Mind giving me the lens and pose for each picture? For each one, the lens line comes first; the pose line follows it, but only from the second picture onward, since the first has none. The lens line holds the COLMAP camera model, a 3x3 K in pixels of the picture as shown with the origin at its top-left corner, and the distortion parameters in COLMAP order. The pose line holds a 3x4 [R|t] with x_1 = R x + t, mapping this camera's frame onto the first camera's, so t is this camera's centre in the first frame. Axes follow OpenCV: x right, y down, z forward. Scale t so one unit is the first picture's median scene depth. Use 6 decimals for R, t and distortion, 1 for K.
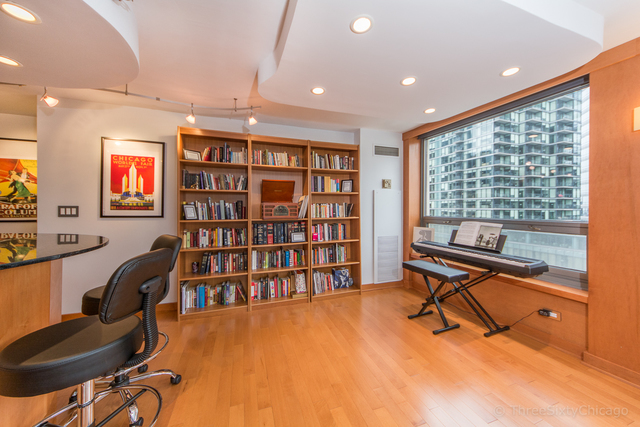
lens RADIAL K [[240.9, 0, 329.9], [0, 240.9, 207.5], [0, 0, 1]] dist [-0.001566, -0.000862]
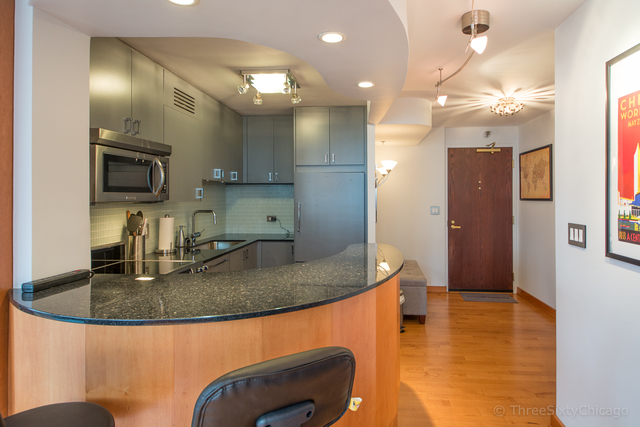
lens RADIAL K [[375.6, 0, 342.7], [0, 375.6, 191.6], [0, 0, 1]] dist [0.017687, -0.001190]
pose [[-0.445028, -0.009723, -0.895464, -0.136765], [0.003795, 0.999912, -0.012744, -0.054508], [0.895508, -0.009070, -0.444952, 0.752850]]
